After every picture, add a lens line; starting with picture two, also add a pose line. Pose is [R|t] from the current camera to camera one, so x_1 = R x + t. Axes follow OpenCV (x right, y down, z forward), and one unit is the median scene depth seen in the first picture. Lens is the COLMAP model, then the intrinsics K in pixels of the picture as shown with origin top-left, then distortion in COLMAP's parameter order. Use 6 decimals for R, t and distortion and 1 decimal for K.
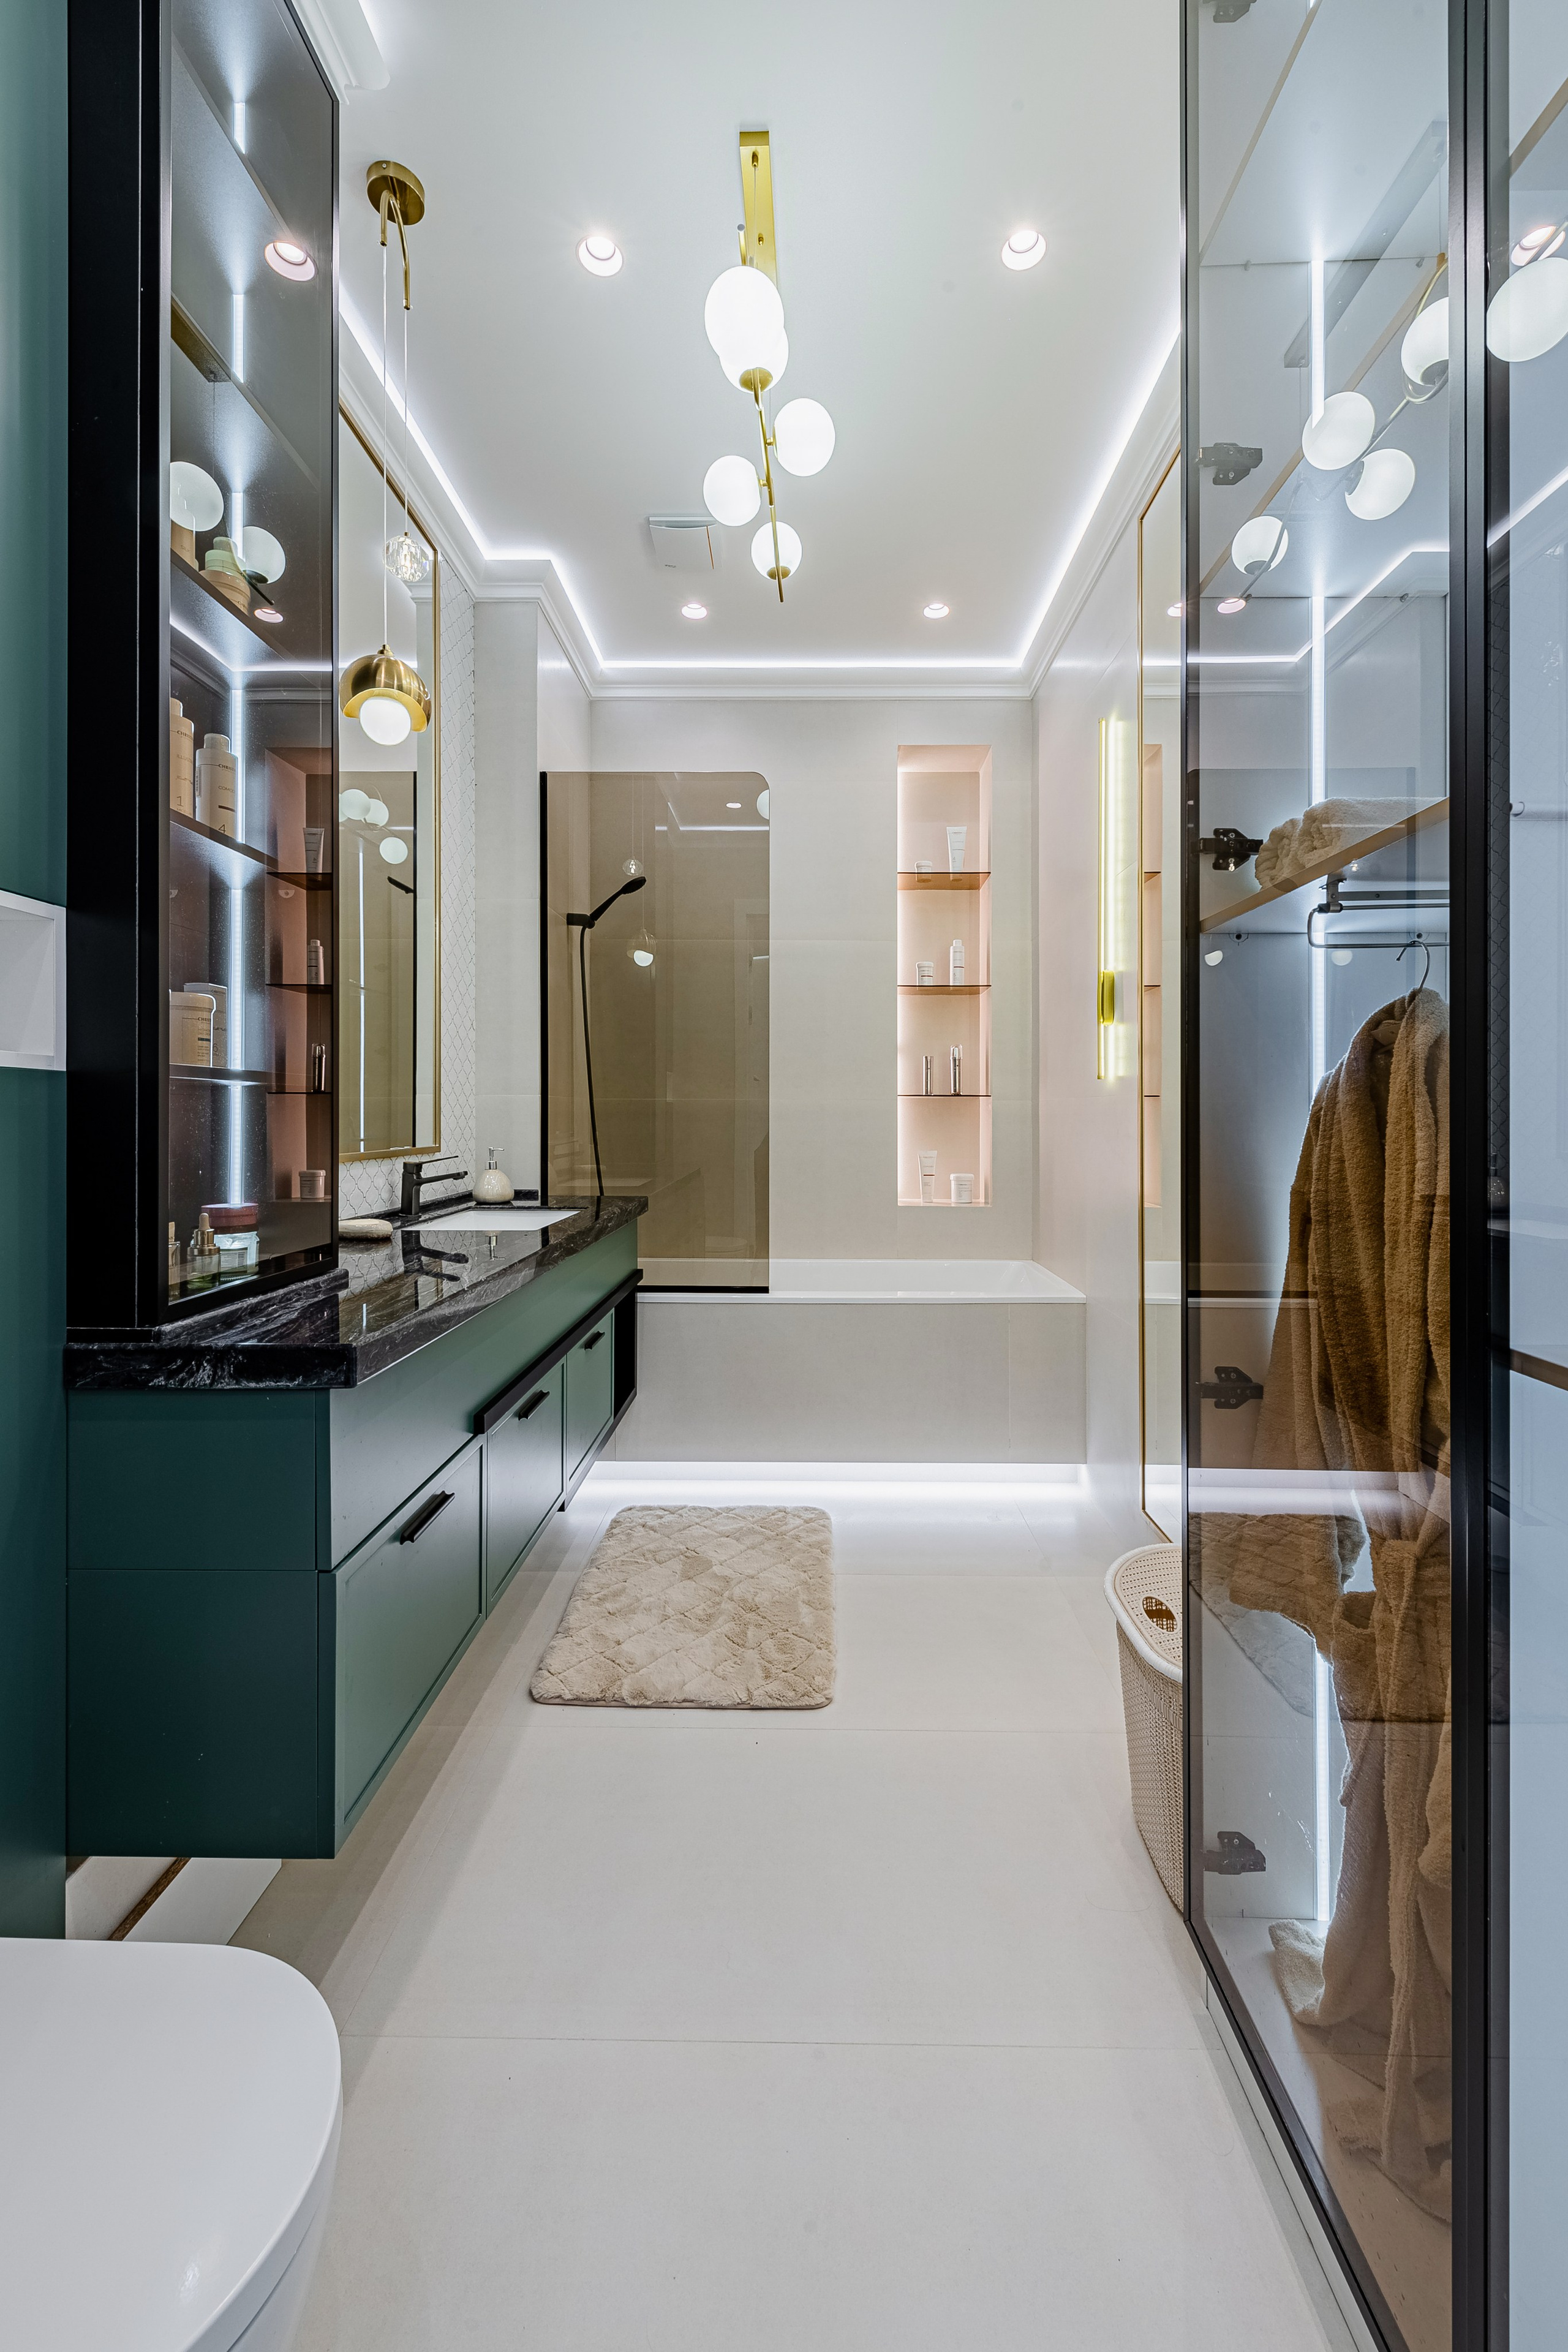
lens RADIAL K [[942.0, 0, 795.8], [0, 942.0, 1147.4], [0, 0, 1]] dist [-0.000318, -0.000224]
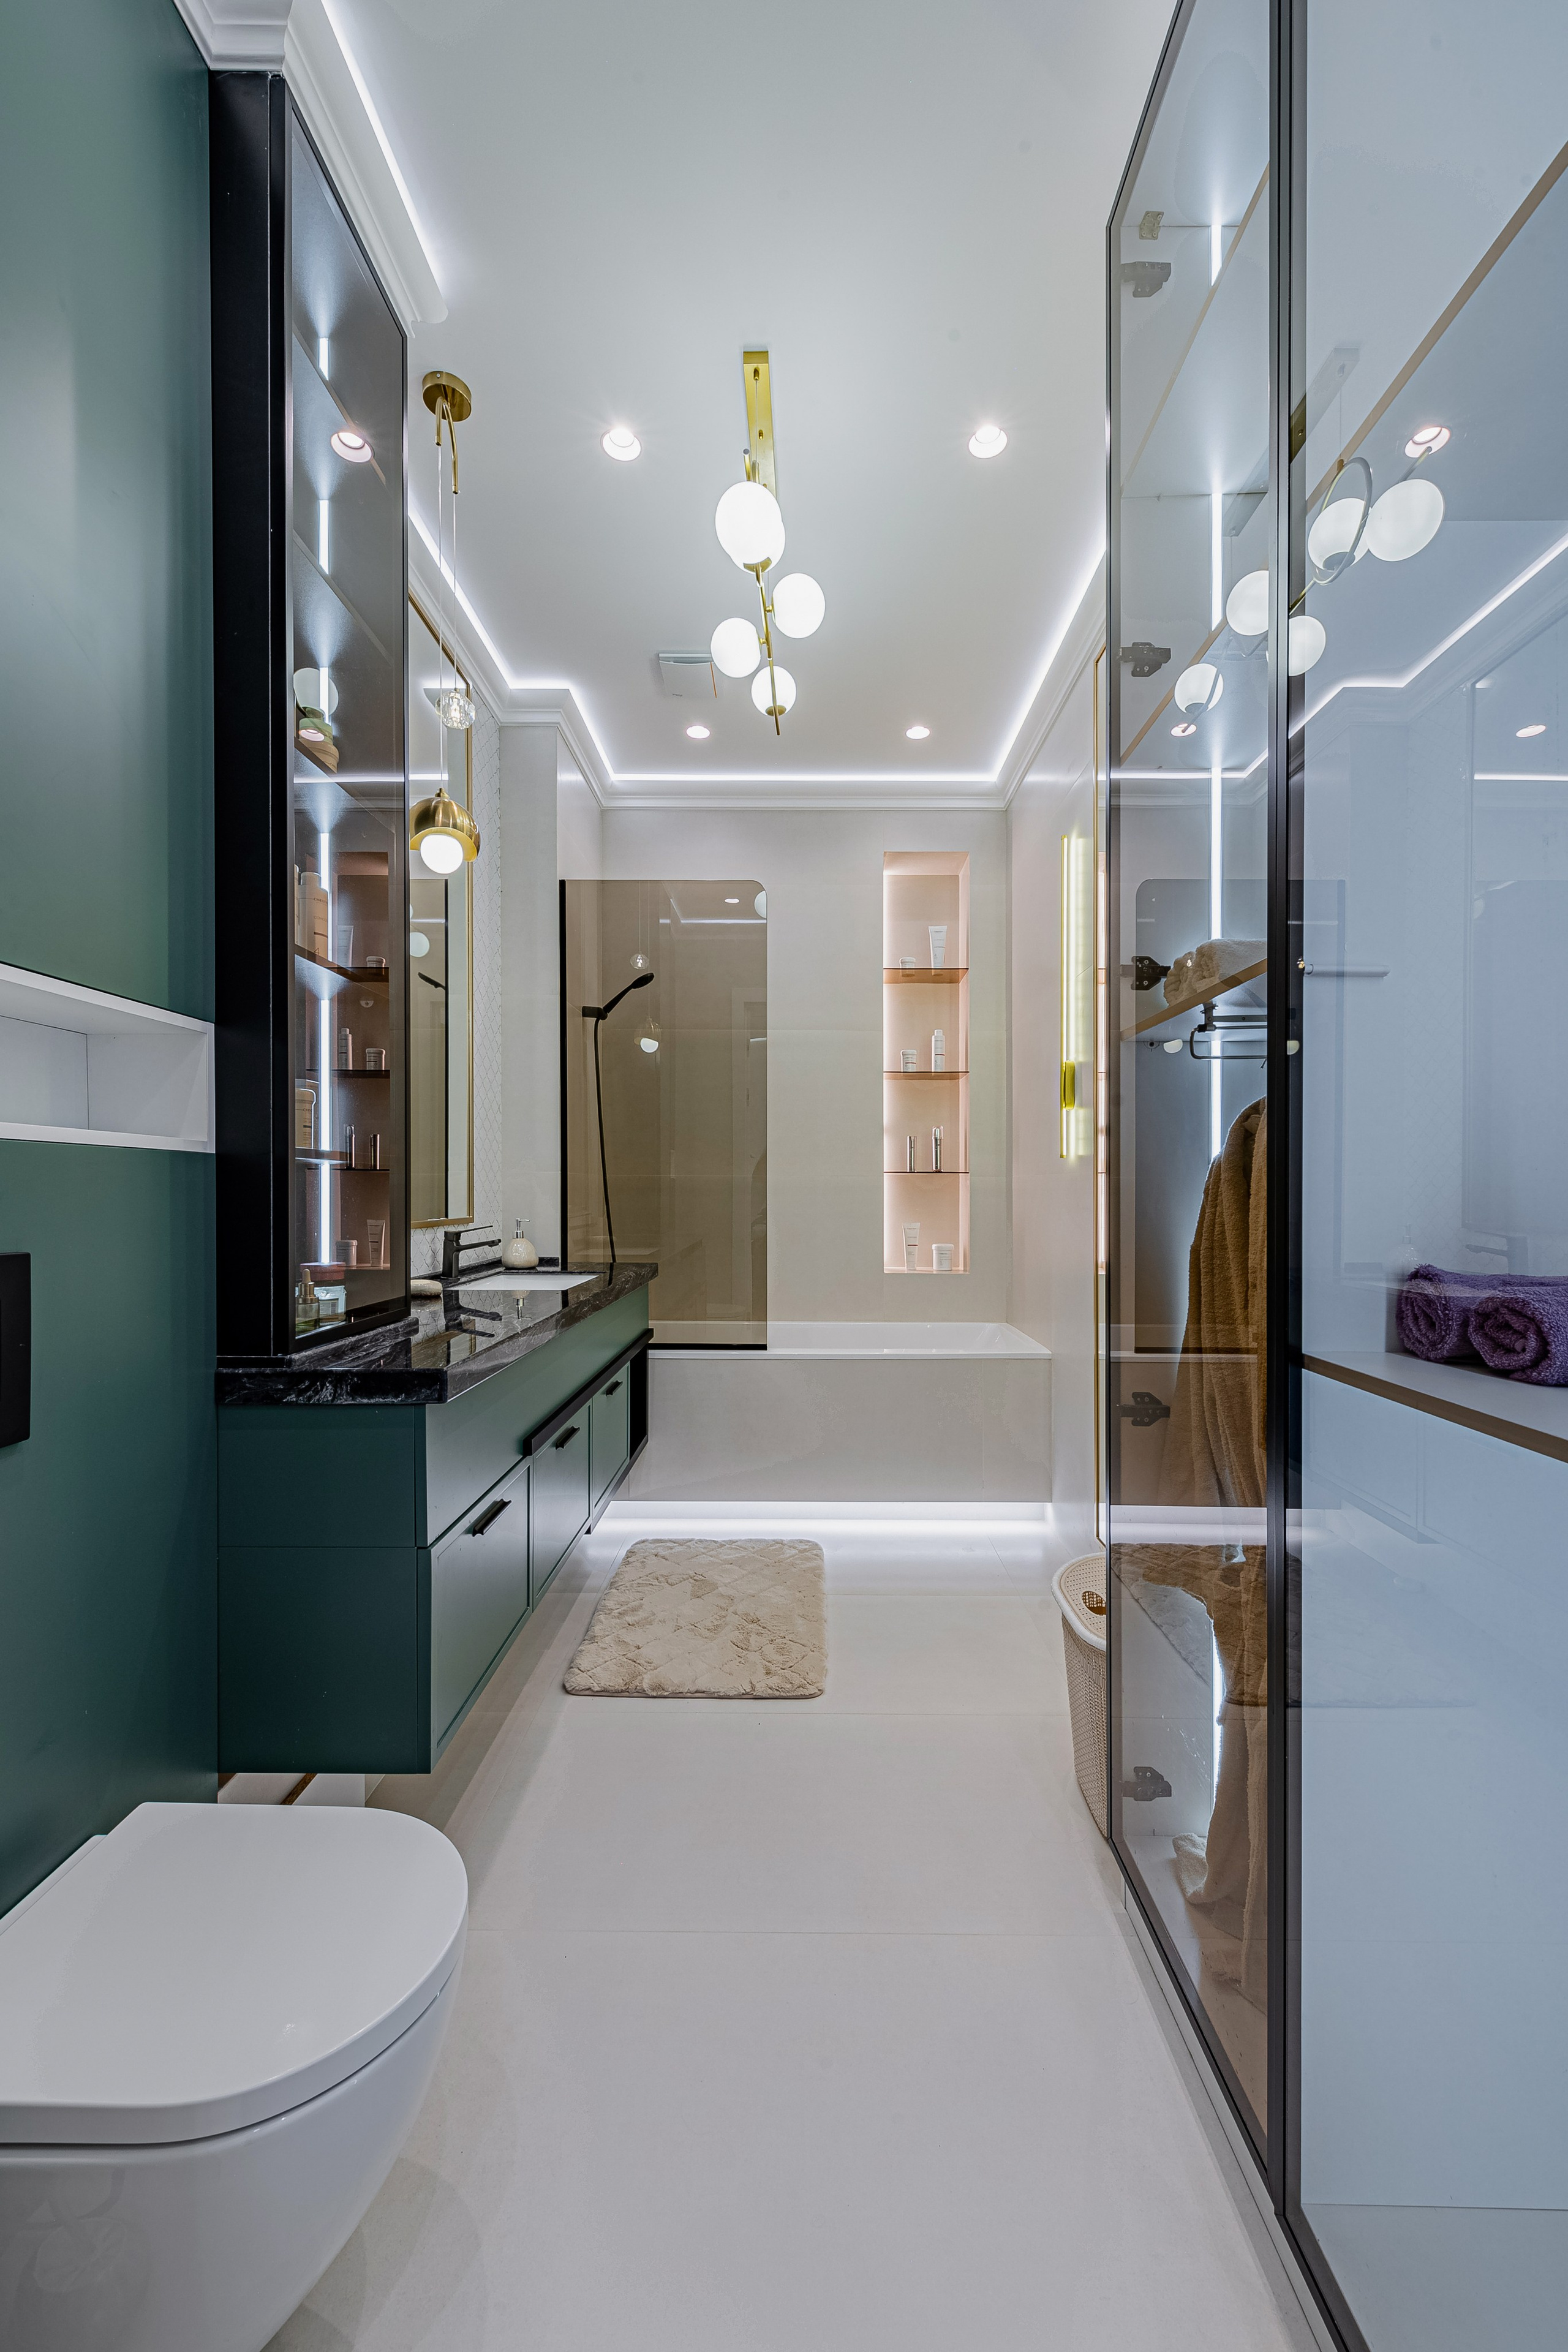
lens RADIAL K [[942.0, 0, 795.8], [0, 942.0, 1147.4], [0, 0, 1]] dist [-0.000318, -0.000224]
pose [[0.999973, 0.000705, 0.007297, -0.003125], [-0.000115, 0.996743, -0.080641, 0.006794], [-0.007330, 0.080638, 0.996716, -0.141639]]
